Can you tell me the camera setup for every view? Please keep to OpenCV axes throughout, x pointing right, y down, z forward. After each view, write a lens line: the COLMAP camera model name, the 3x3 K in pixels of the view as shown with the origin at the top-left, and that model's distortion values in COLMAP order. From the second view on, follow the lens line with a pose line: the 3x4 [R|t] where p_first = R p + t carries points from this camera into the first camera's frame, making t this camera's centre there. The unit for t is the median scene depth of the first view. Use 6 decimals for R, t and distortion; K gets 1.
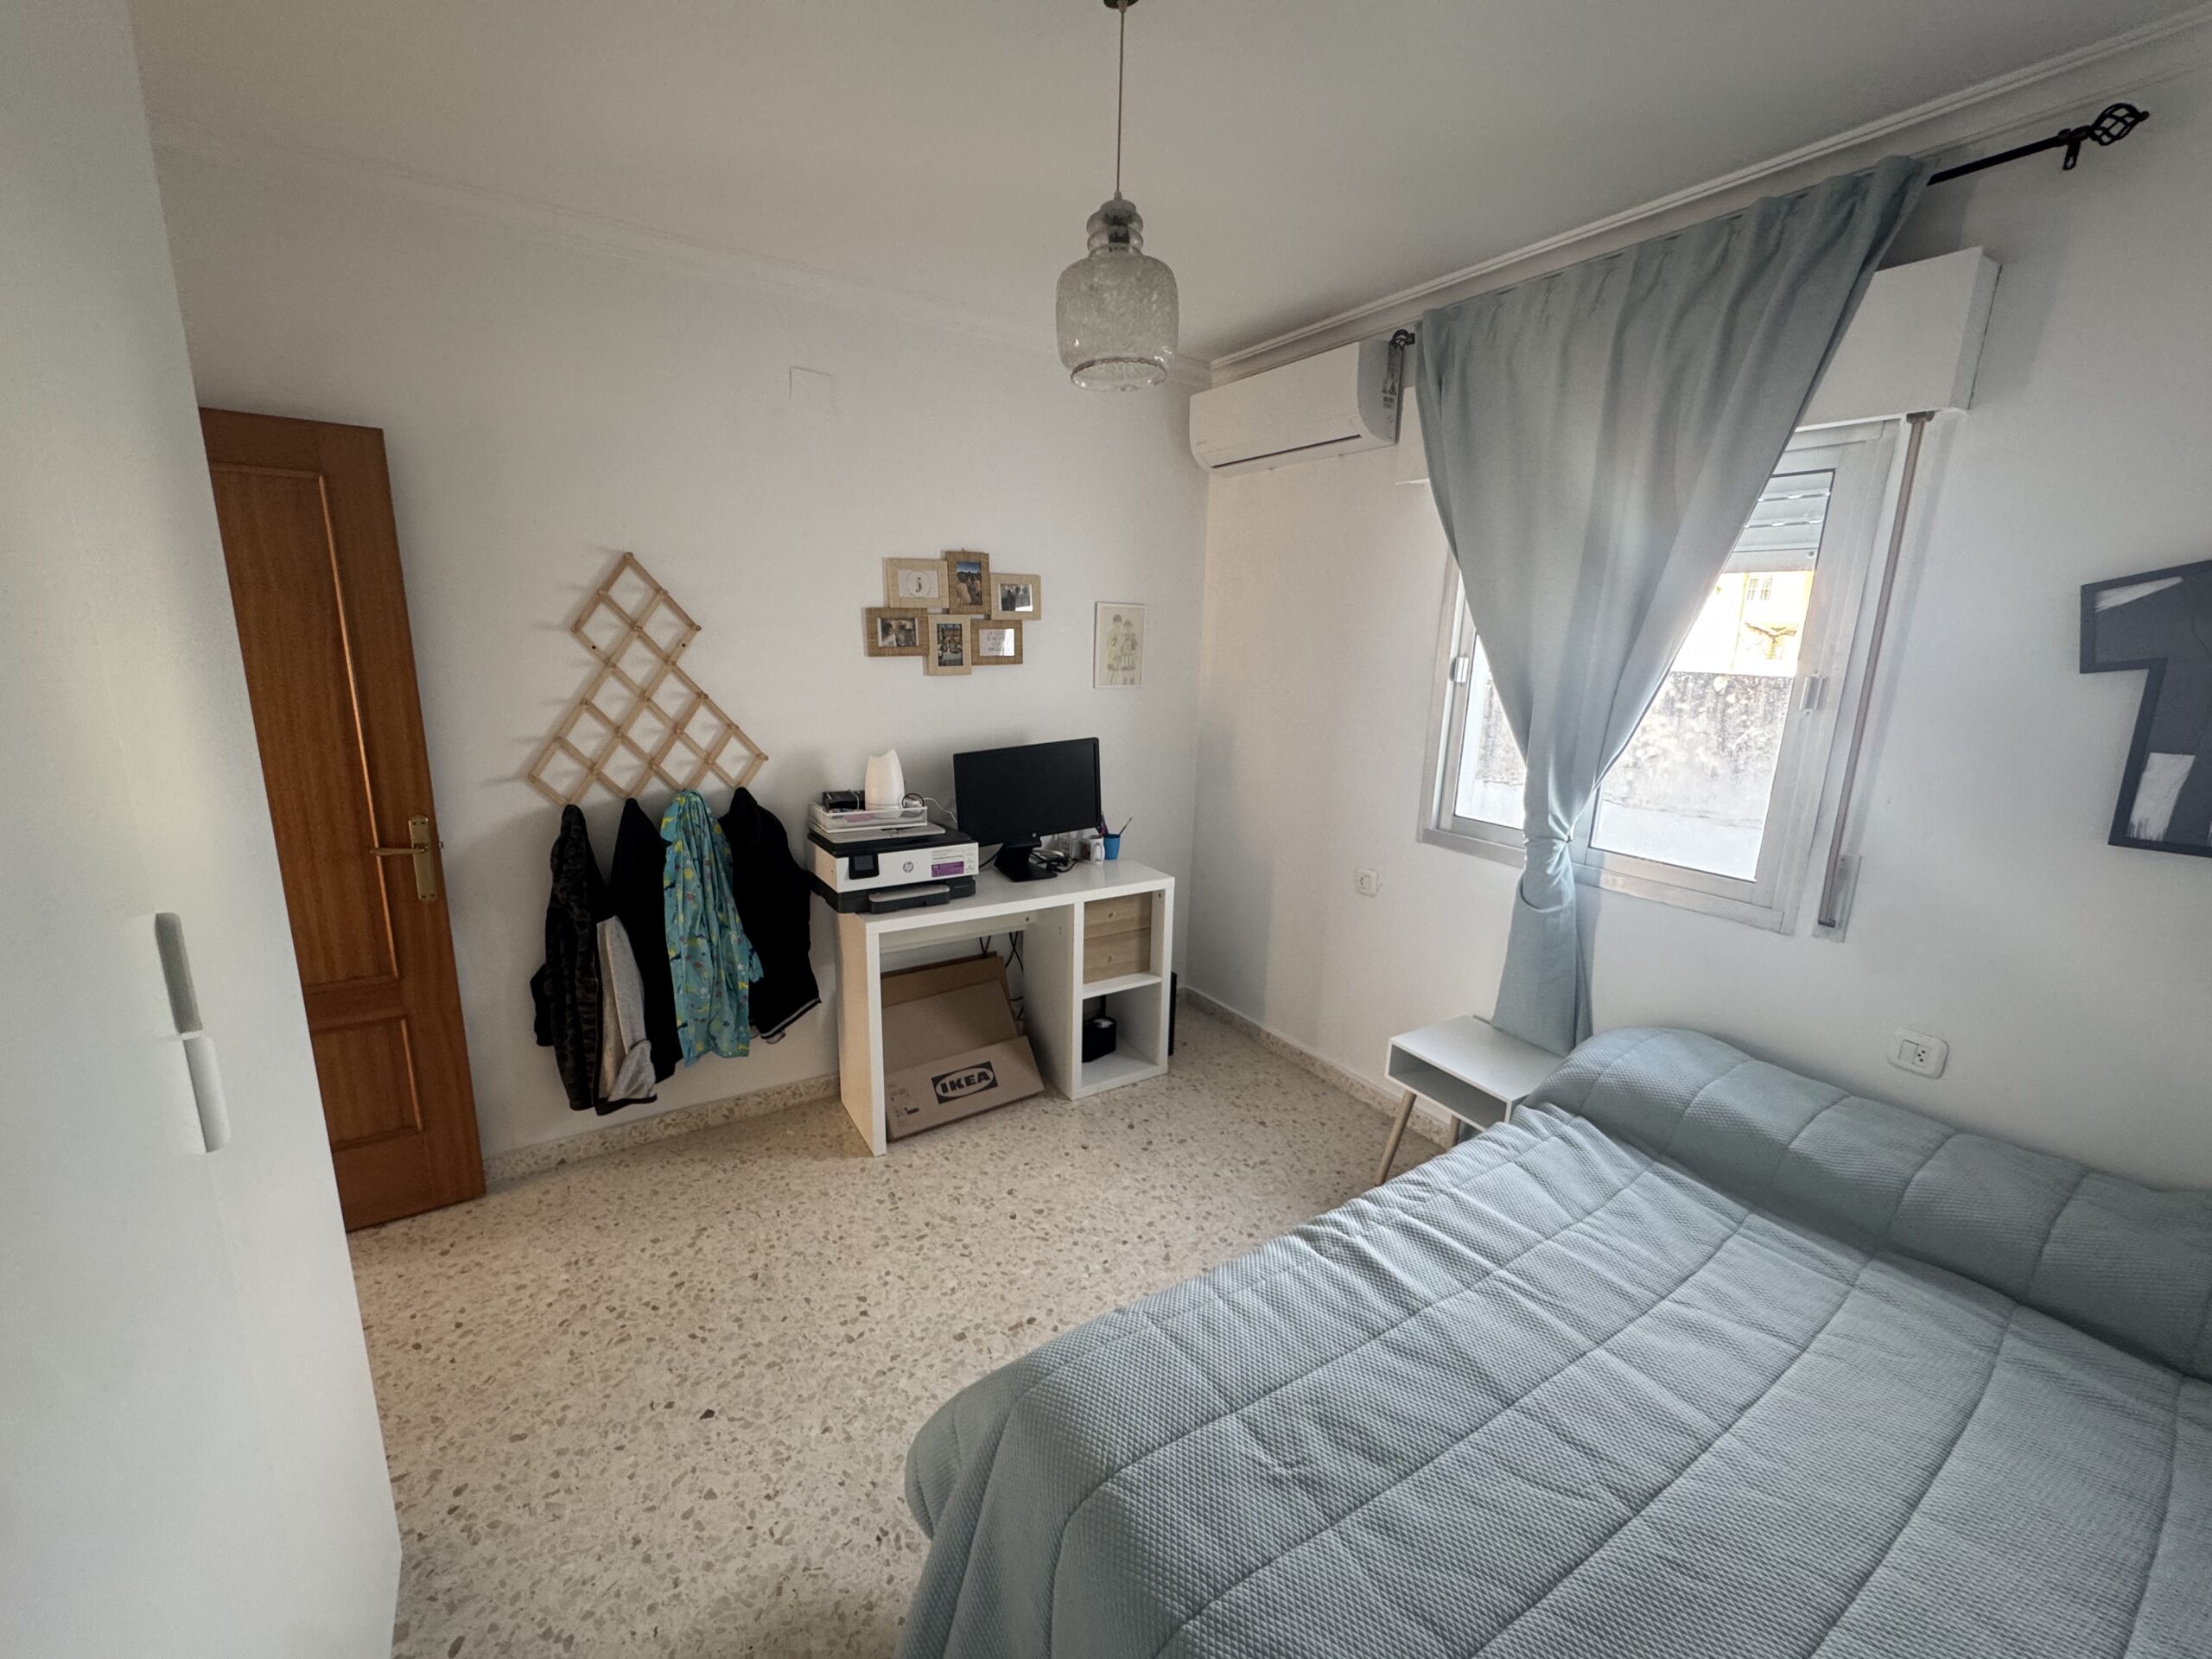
lens RADIAL K [[882.1, 0, 1101.4], [0, 882.1, 826.9], [0, 0, 1]] dist [0.000448, 0.000413]
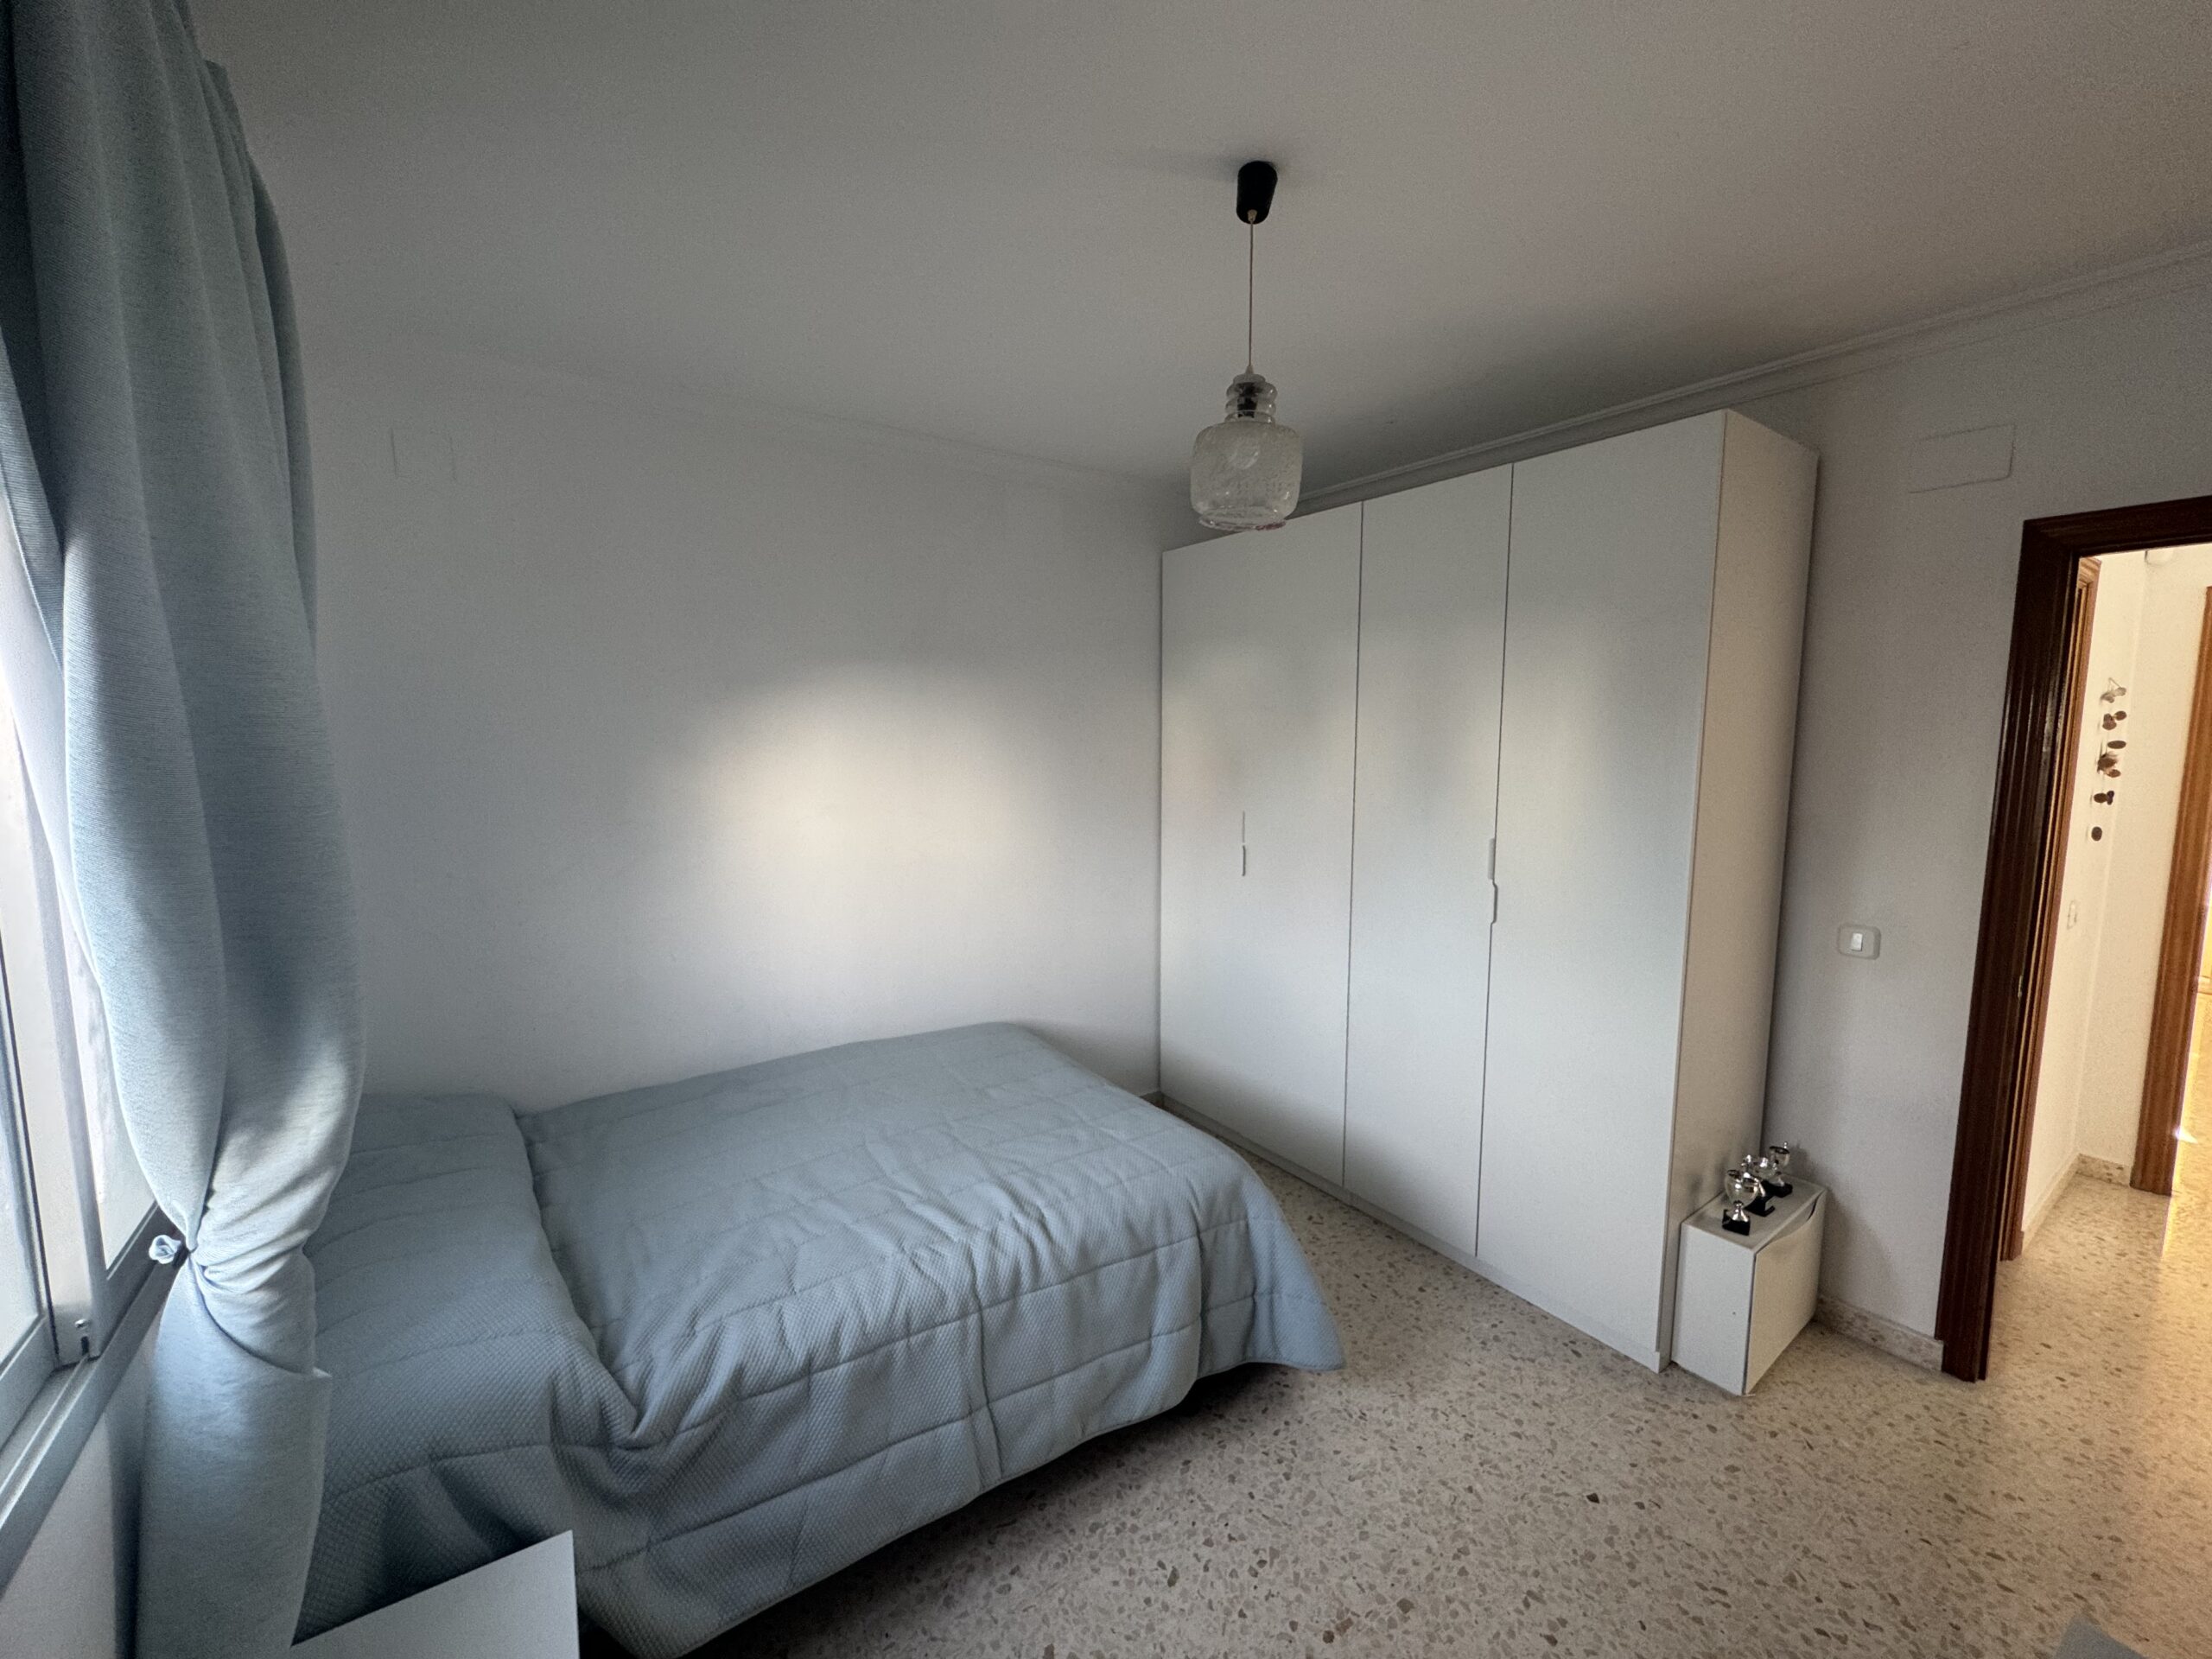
lens RADIAL K [[882.1, 0, 1102.7], [0, 882.1, 826.2], [0, 0, 1]] dist [0.000448, 0.000413]
pose [[-0.999194, -0.025213, -0.031245, 0.196442], [-0.033869, 0.947228, 0.318767, -0.425136], [0.021559, 0.319568, -0.947318, 1.872679]]
